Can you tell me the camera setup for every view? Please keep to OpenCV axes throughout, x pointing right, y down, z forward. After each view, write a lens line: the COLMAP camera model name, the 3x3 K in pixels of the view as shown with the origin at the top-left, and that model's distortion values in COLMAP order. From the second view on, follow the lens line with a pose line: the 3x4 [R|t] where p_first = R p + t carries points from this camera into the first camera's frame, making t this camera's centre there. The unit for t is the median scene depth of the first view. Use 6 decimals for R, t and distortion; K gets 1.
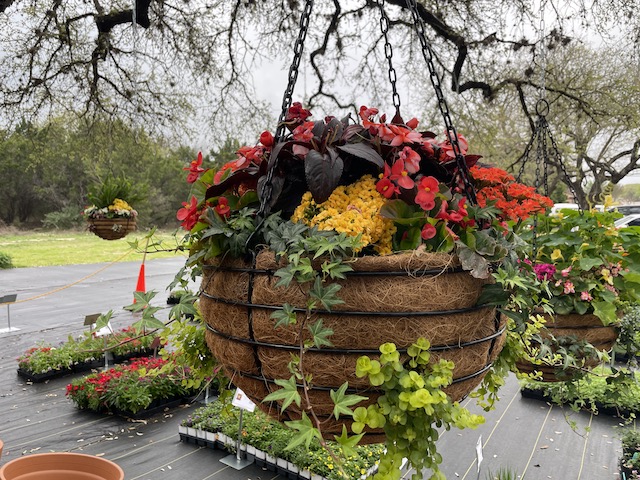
lens RADIAL K [[484.6, 0, 320.3], [0, 484.6, 237.6], [0, 0, 1]] dist [0.006034, 0.001565]
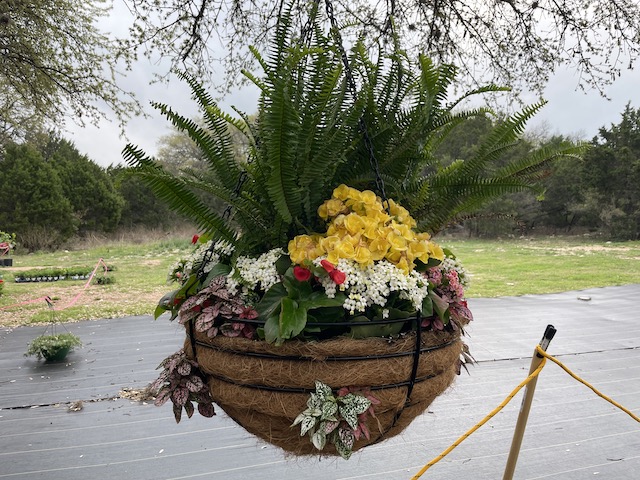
lens RADIAL K [[484.6, 0, 320.9], [0, 484.6, 237.7], [0, 0, 1]] dist [0.006034, 0.001565]
pose [[0.755940, 0.007387, -0.654600, -0.335043], [-0.009043, 0.999959, 0.000841, -0.065025], [0.654579, 0.005284, 0.755975, 0.891578]]
